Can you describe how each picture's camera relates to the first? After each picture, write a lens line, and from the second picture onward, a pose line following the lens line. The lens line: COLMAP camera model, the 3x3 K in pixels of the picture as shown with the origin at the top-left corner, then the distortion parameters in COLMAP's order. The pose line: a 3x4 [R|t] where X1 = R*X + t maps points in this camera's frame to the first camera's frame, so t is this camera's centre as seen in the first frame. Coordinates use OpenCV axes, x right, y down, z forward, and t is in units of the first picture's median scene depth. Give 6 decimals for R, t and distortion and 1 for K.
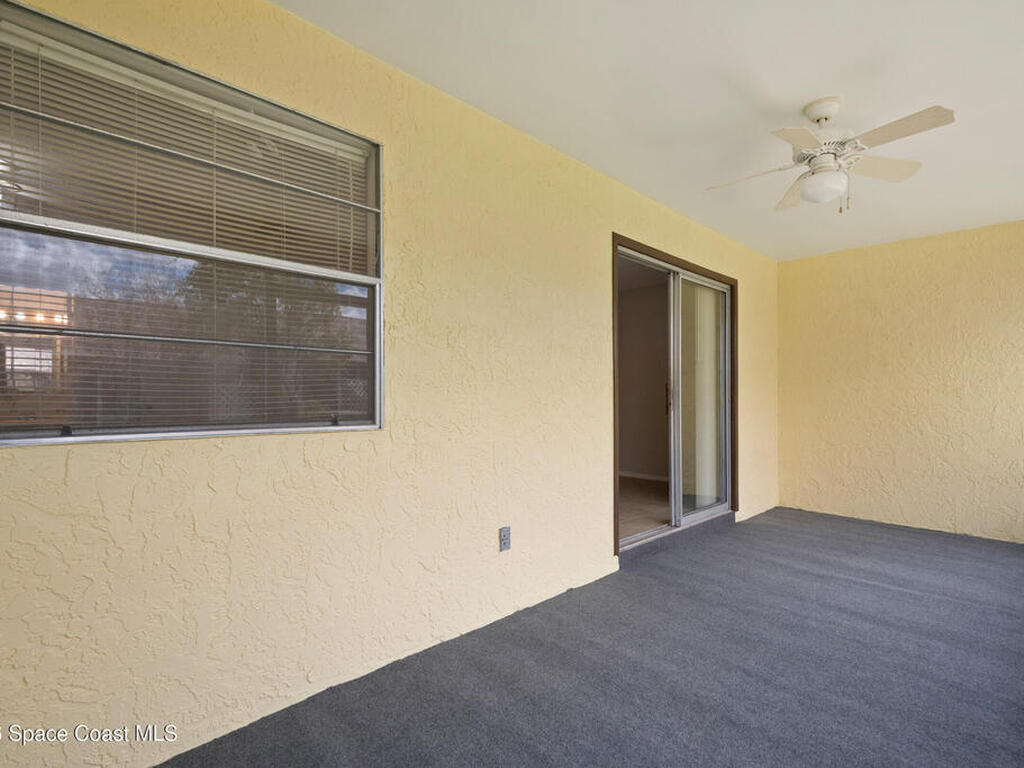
lens RADIAL K [[517.9, 0, 515.1], [0, 517.9, 388.0], [0, 0, 1]] dist [0.012473, -0.002673]
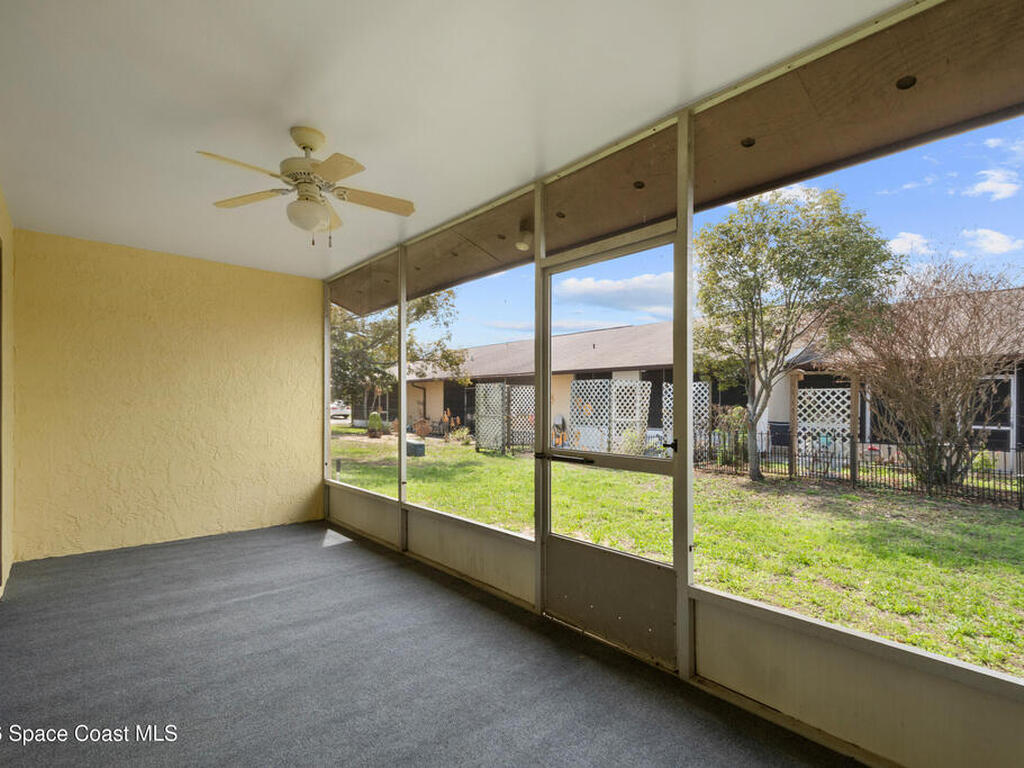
lens RADIAL K [[517.9, 0, 515.2], [0, 517.9, 391.9], [0, 0, 1]] dist [0.012473, -0.002673]
pose [[0.038052, 0.019364, 0.999088, -0.274657], [-0.022872, 0.999567, -0.018502, -0.019784], [-0.999014, -0.022148, 0.038478, 0.369287]]
